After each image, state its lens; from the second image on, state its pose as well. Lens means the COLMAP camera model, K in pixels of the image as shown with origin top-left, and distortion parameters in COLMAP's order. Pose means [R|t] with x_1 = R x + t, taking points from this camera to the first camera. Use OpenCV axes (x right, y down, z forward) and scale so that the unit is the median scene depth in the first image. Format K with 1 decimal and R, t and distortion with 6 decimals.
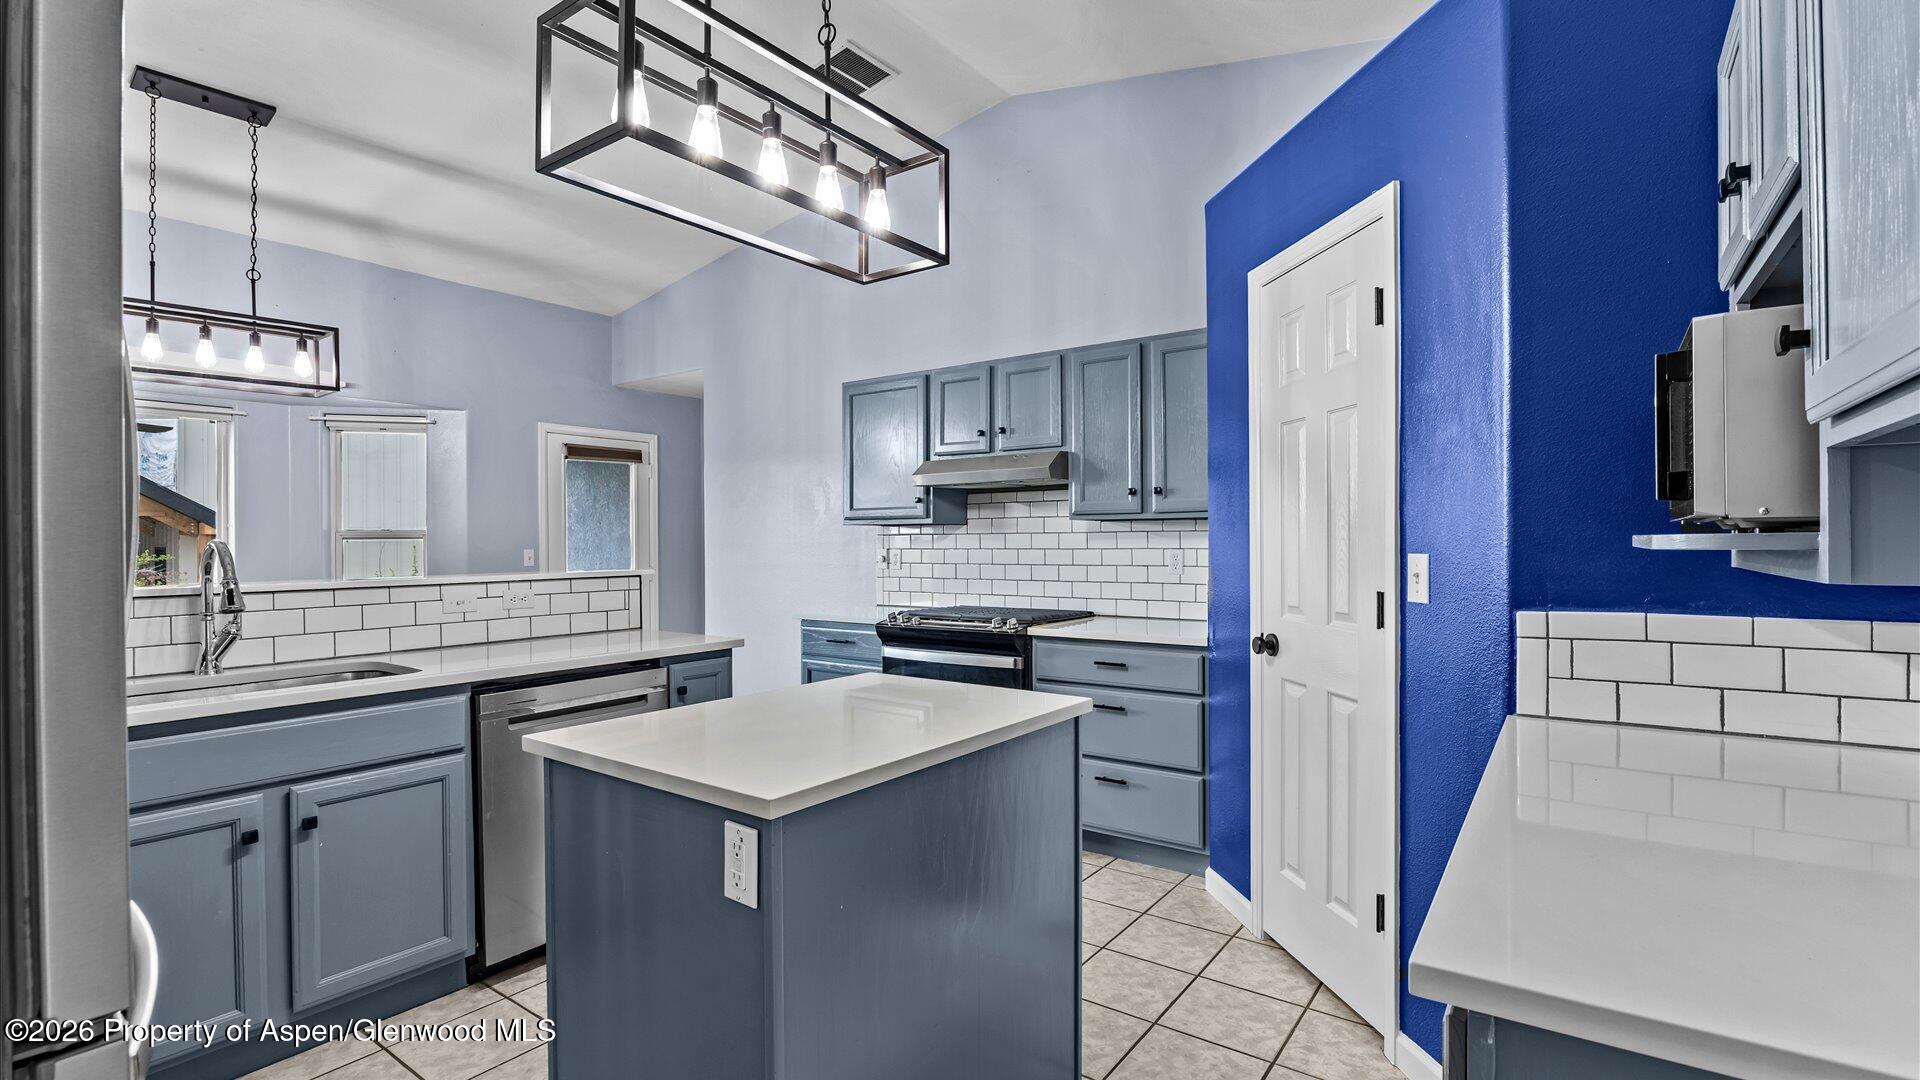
lens RADIAL K [[869.2, 0, 960.0], [0, 869.2, 540.0], [0, 0, 1]] dist [-0.001679, -0.000098]
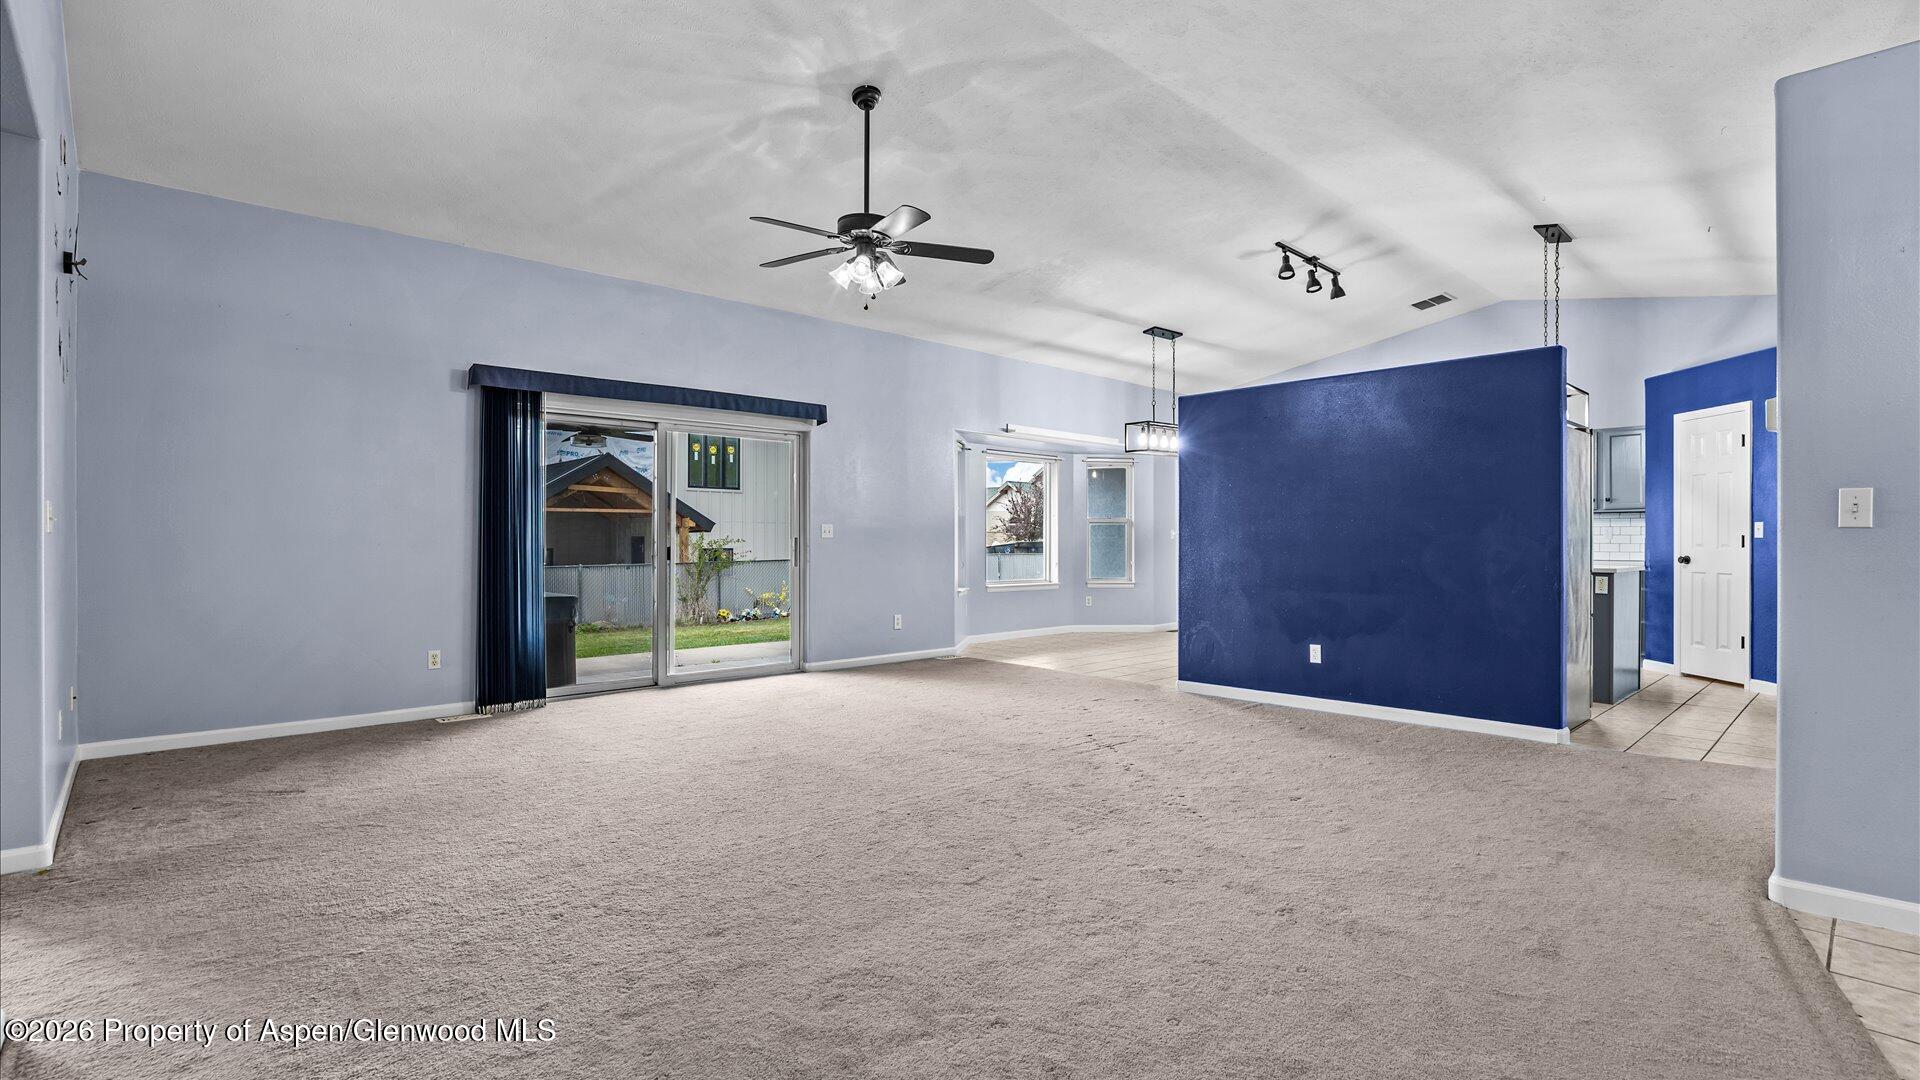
lens RADIAL K [[899.2, 0, 961.0], [0, 899.2, 545.1], [0, 0, 1]] dist [-0.011061, 0.000012]
pose [[0.983042, 0.007608, -0.183223, -1.312308], [-0.006302, 0.999950, 0.007713, 0.069862], [0.183272, -0.006428, 0.983041, -2.061356]]
